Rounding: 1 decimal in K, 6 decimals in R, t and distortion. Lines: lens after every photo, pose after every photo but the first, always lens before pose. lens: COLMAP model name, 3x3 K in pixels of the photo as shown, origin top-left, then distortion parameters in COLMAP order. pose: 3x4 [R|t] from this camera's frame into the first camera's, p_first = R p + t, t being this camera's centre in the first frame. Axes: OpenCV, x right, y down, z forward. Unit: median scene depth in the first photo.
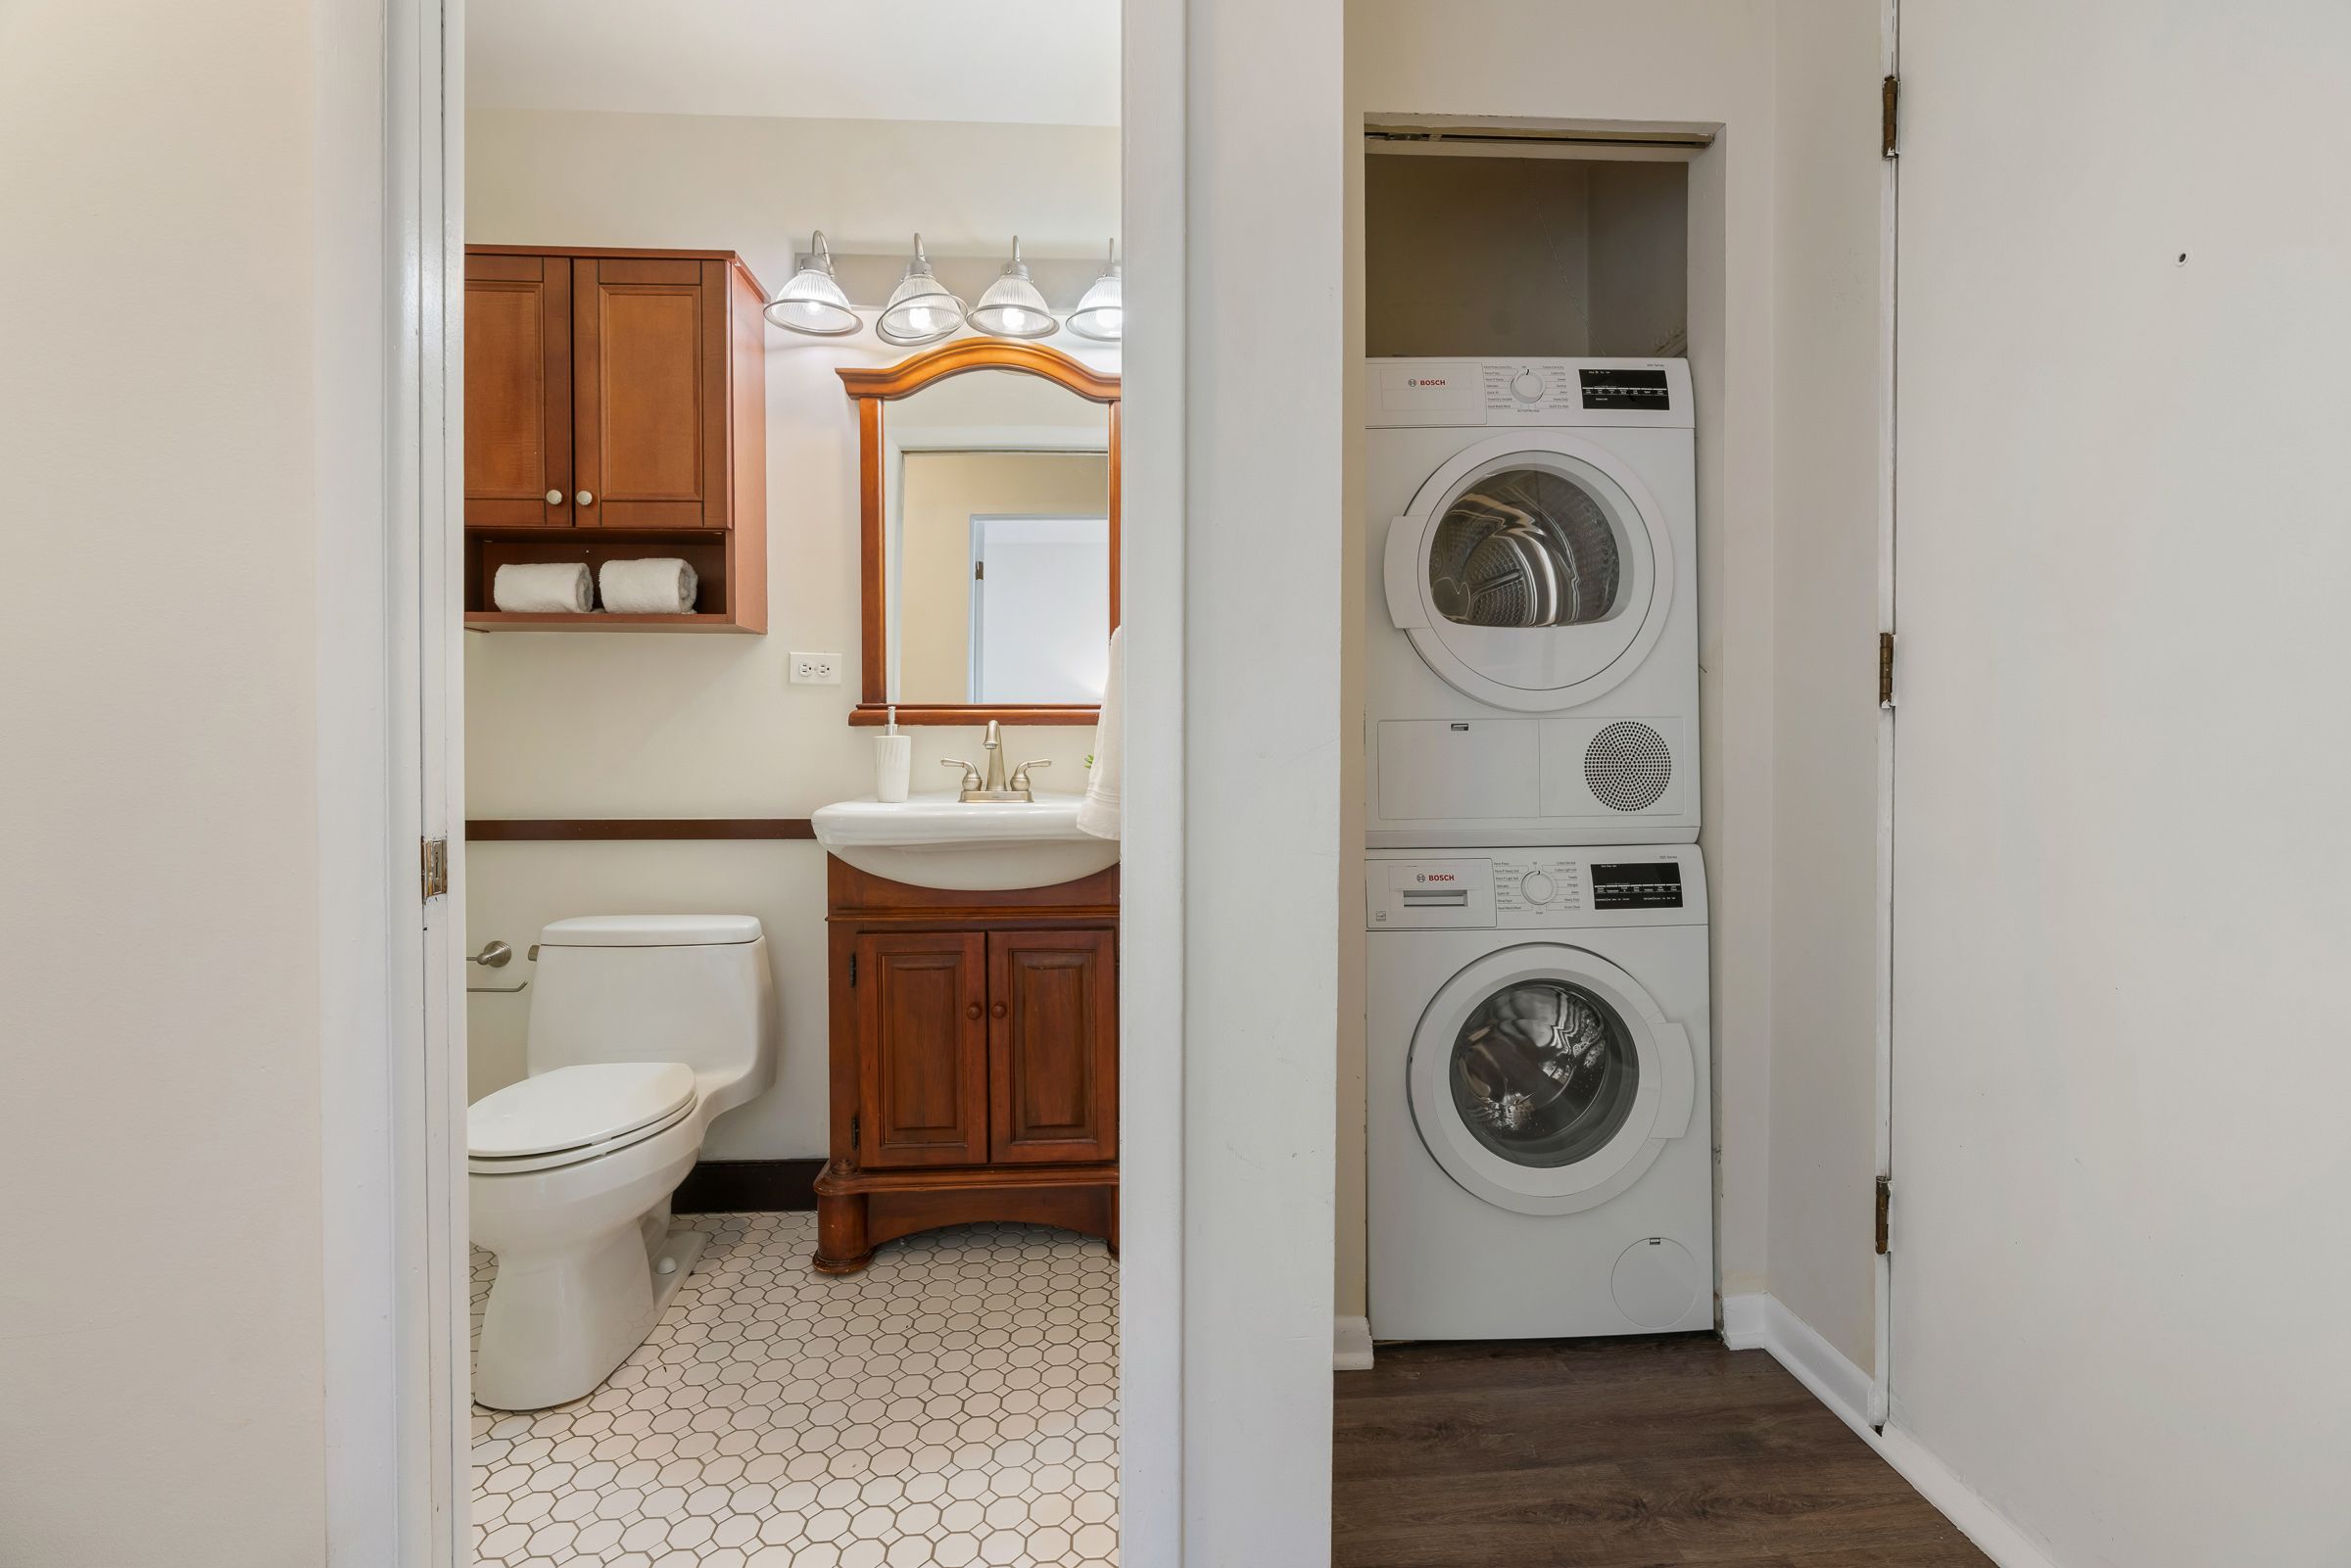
lens RADIAL K [[1073.0, 0, 1163.0], [0, 1073.0, 769.7], [0, 0, 1]] dist [-0.003410, 0.000160]
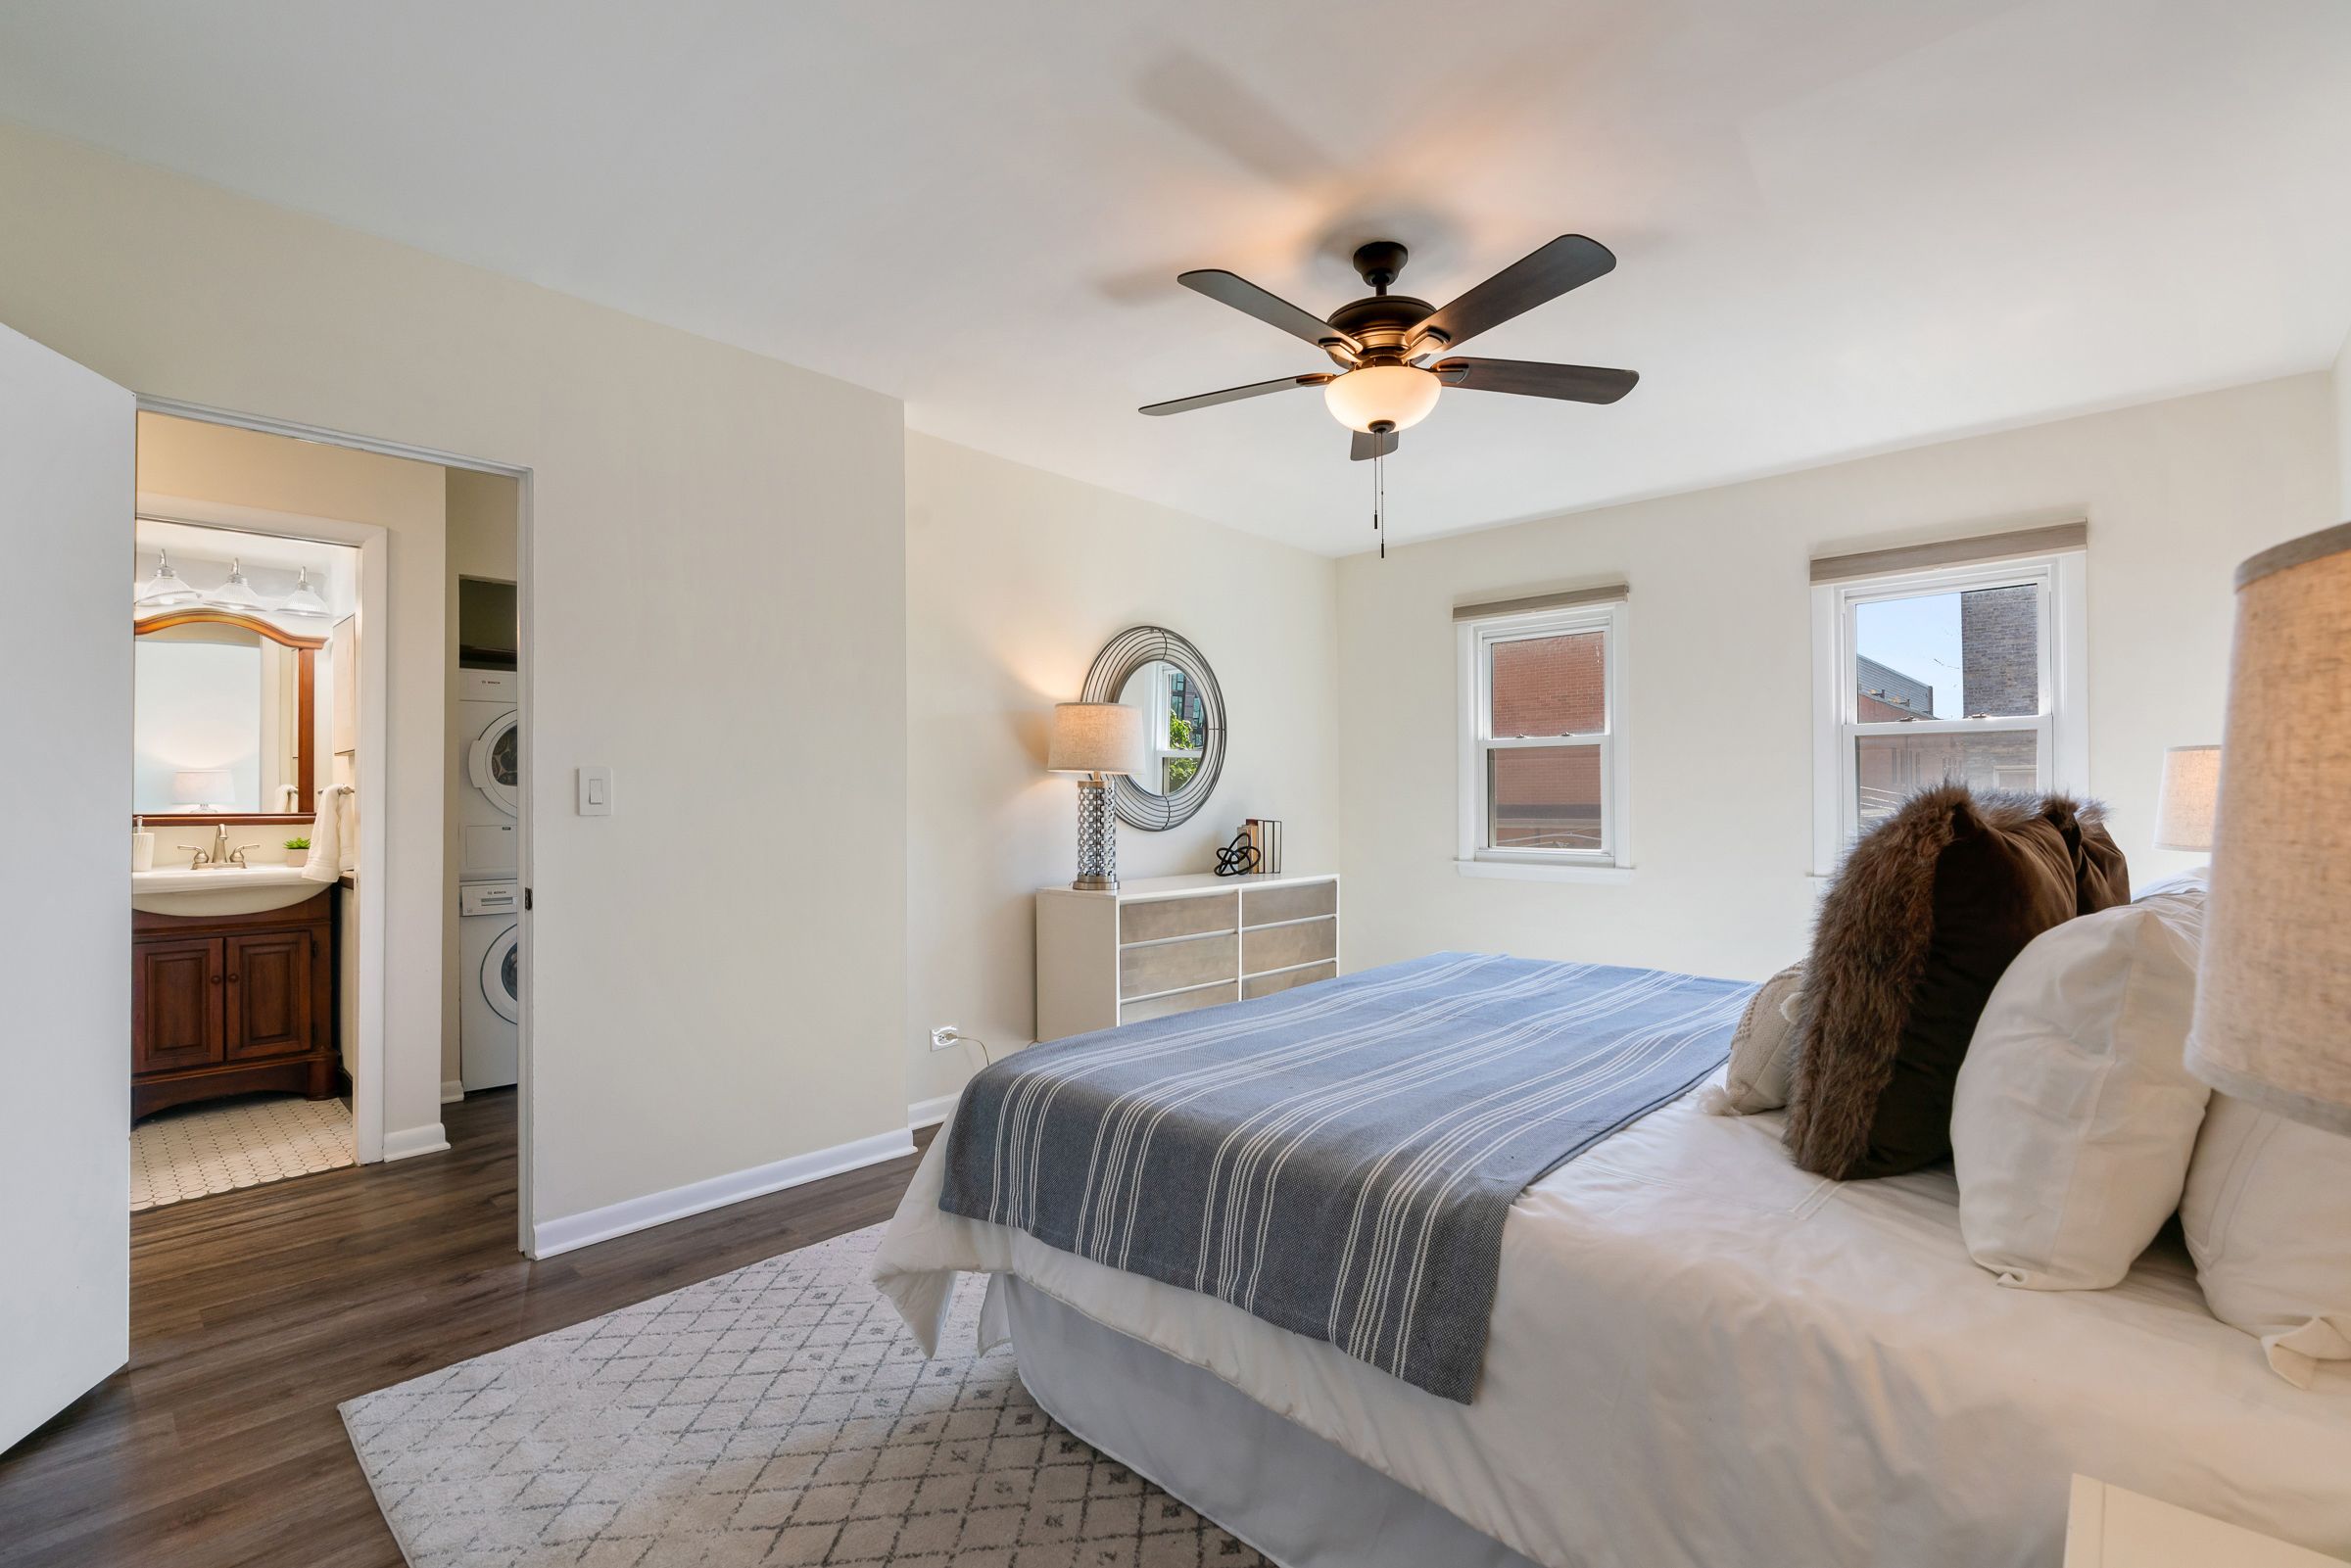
lens RADIAL K [[1073.0, 0, 1163.0], [0, 1073.0, 769.7], [0, 0, 1]] dist [-0.003410, 0.000160]
pose [[0.736102, 0.016721, 0.676664, -0.223896], [0.013241, 0.999148, -0.039094, -0.047384], [-0.676741, 0.037737, 0.735253, -1.478723]]
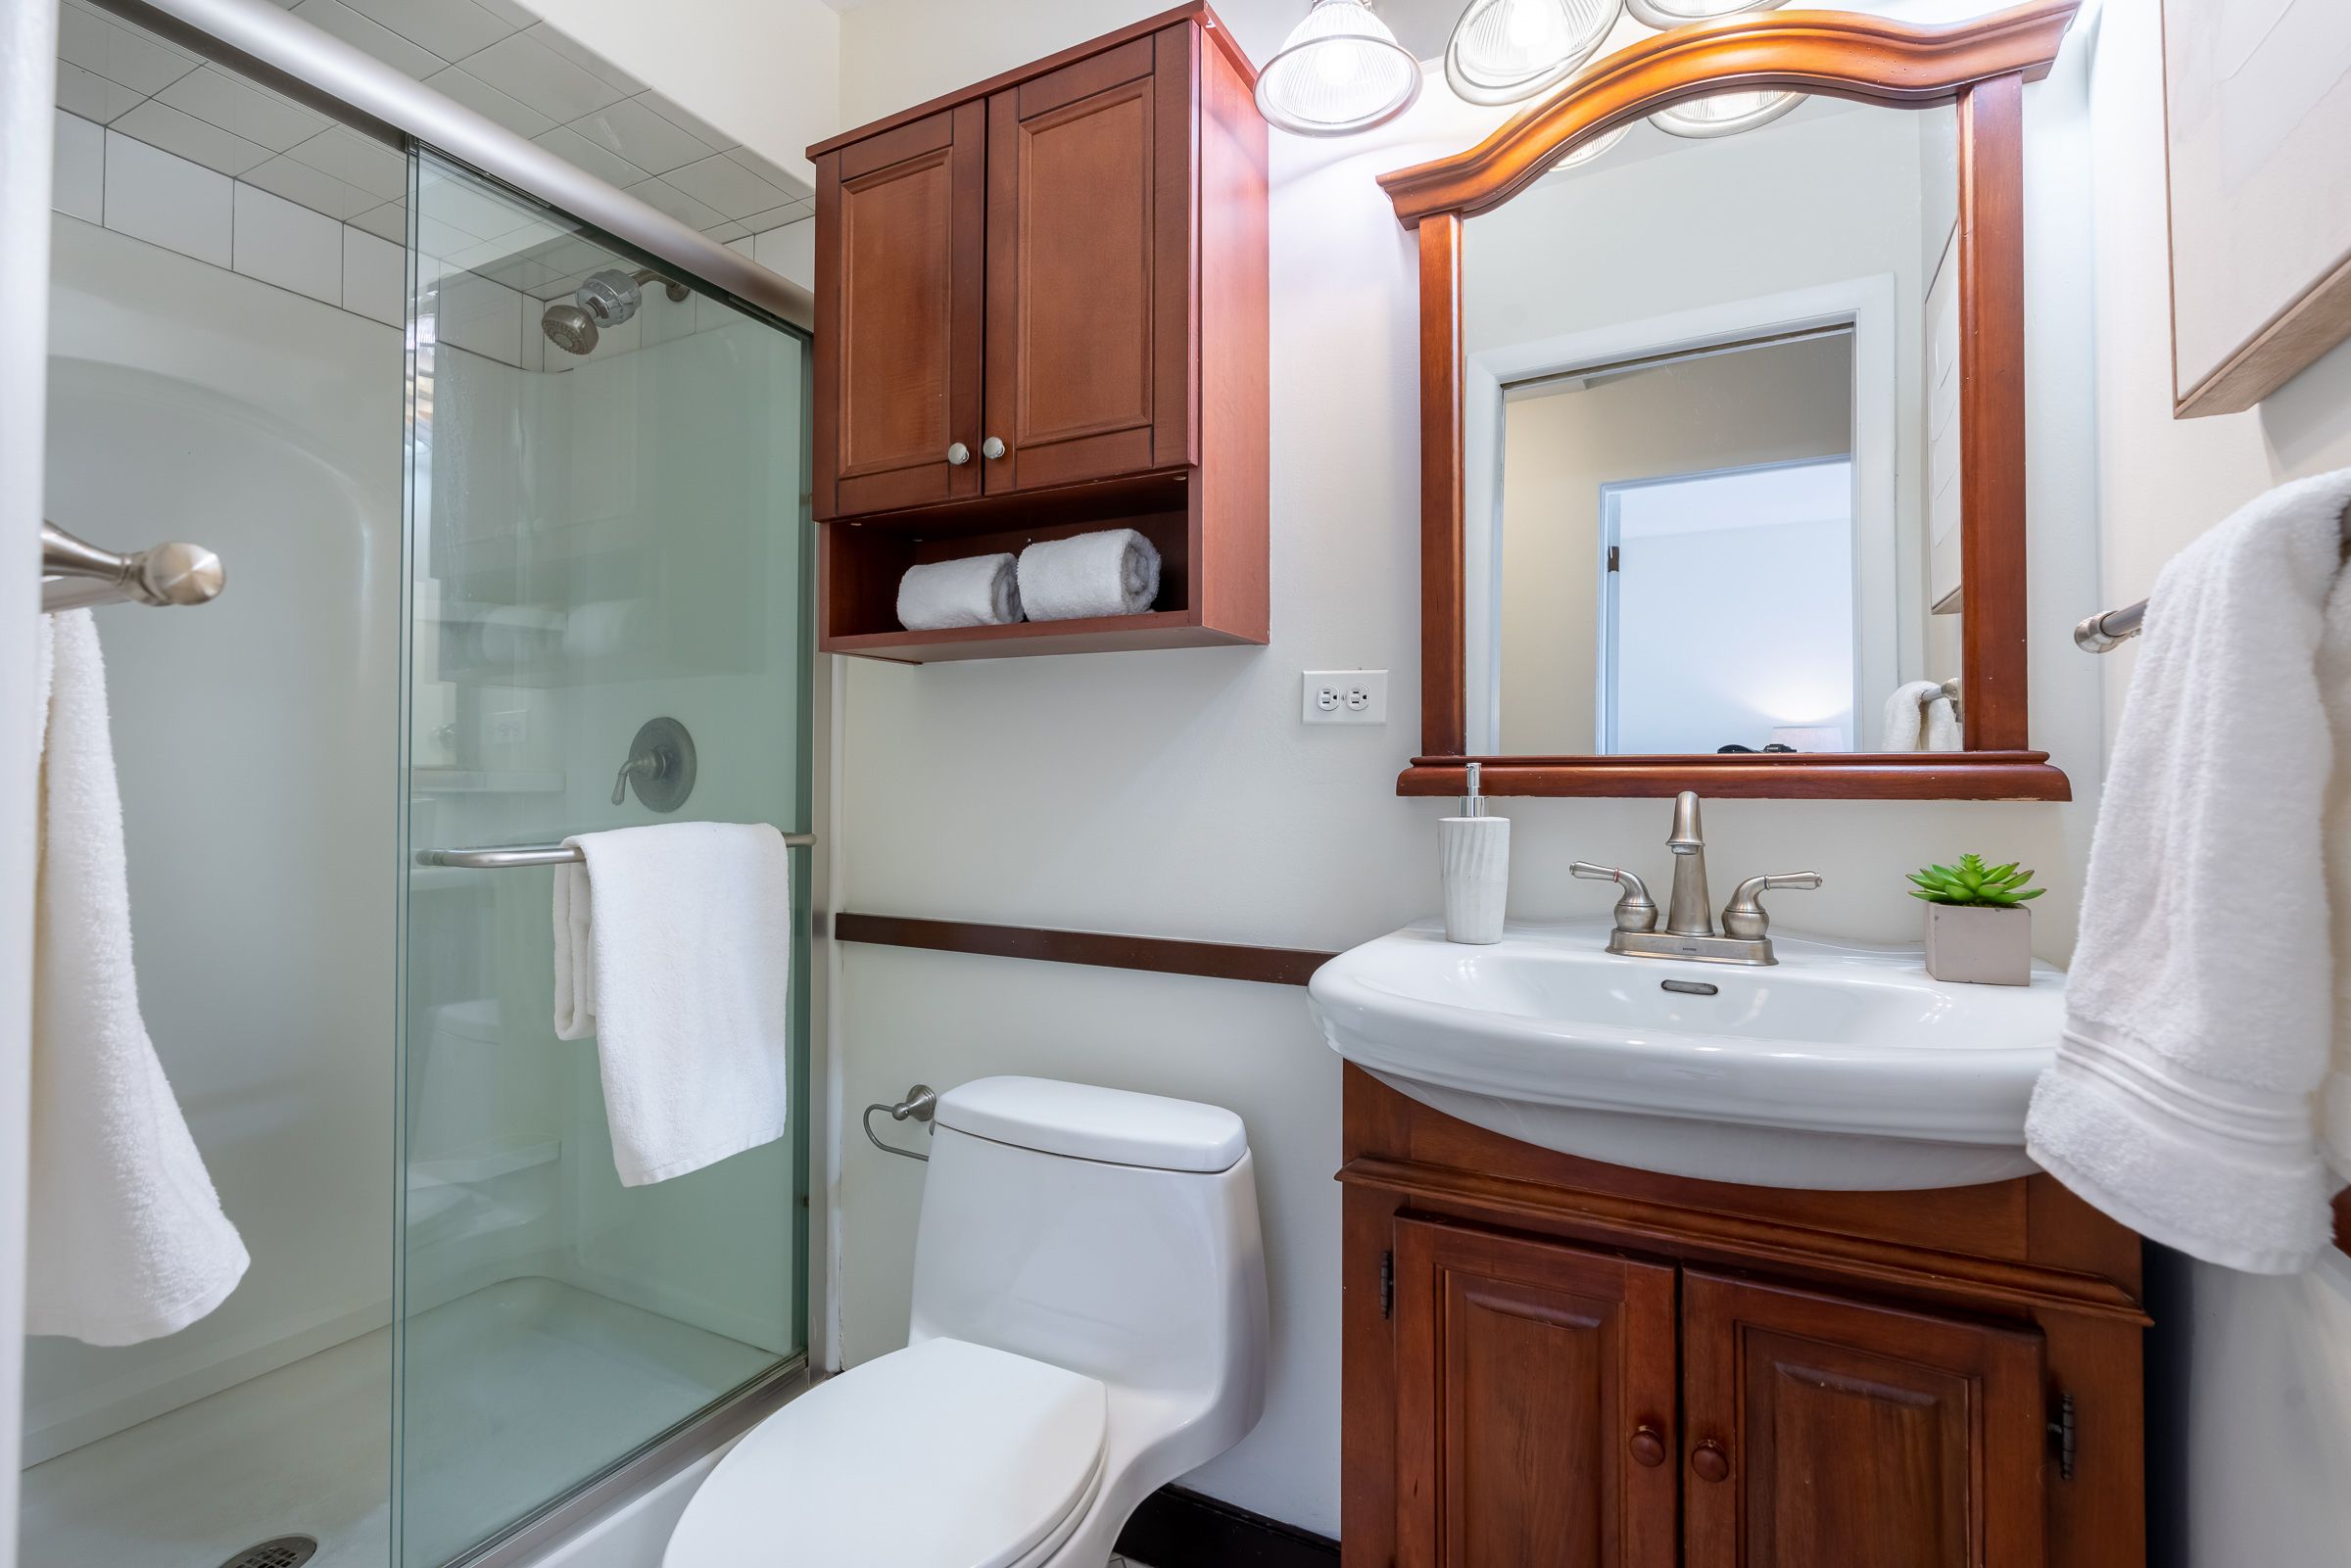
lens RADIAL K [[1096.9, 0, 1114.3], [0, 1096.9, 761.1], [0, 0, 1]] dist [-0.014632, 0.000142]
pose [[0.834445, -0.004075, -0.551077, -0.107570], [-0.017884, 0.999246, -0.034469, -0.039882], [0.550802, 0.038618, 0.833742, 0.474253]]
